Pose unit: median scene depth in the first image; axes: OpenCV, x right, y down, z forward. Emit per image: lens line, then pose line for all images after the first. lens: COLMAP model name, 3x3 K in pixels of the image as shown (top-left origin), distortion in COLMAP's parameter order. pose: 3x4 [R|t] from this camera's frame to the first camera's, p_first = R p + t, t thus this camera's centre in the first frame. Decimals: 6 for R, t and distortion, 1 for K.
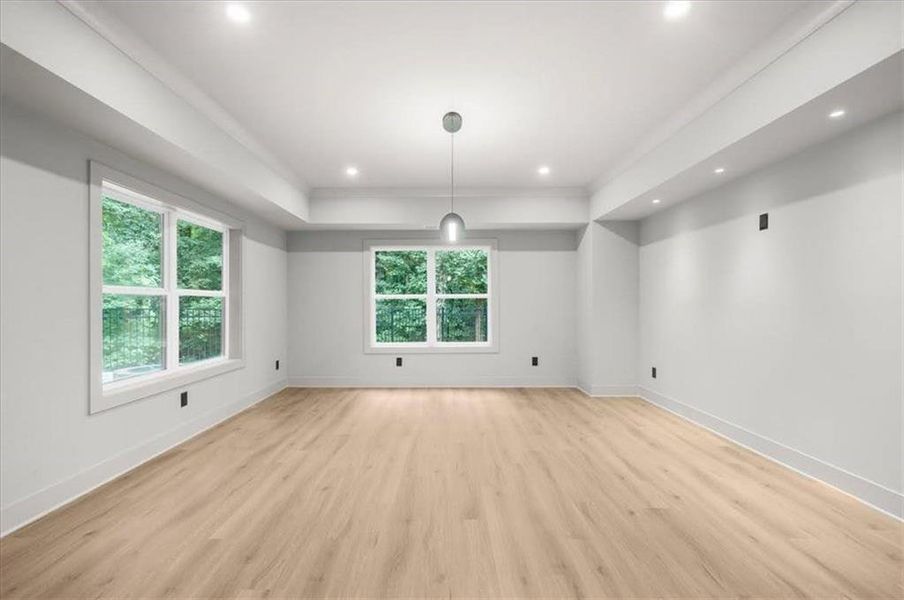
lens RADIAL K [[367.4, 0, 453.7], [0, 367.4, 304.6], [0, 0, 1]] dist [-0.000456, -0.000061]
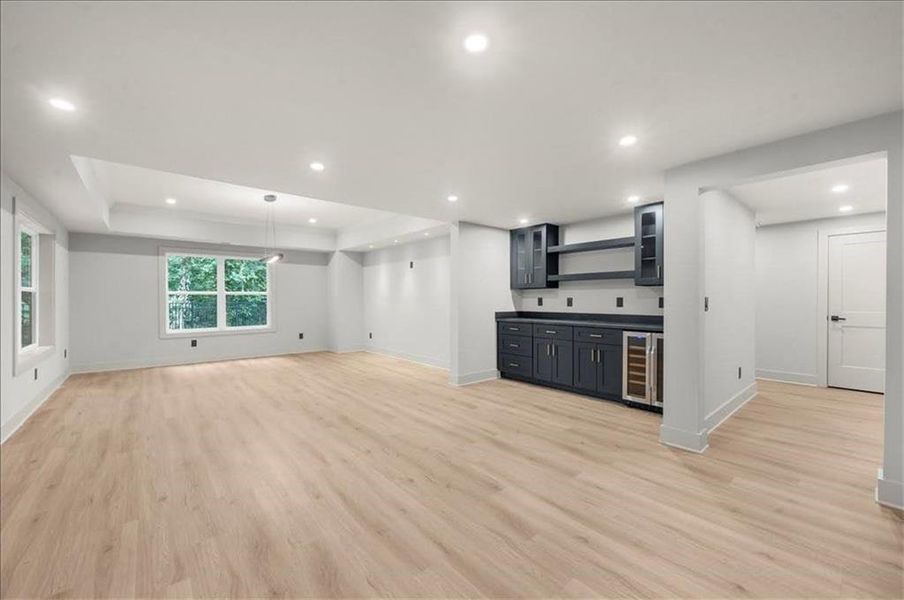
lens RADIAL K [[367.4, 0, 453.7], [0, 367.4, 304.6], [0, 0, 1]] dist [-0.000456, -0.000061]
pose [[0.750946, -0.009967, 0.660288, -0.333850], [0.000107, 0.999888, 0.014972, -0.000091], [-0.660363, -0.011173, 0.750863, -0.612925]]
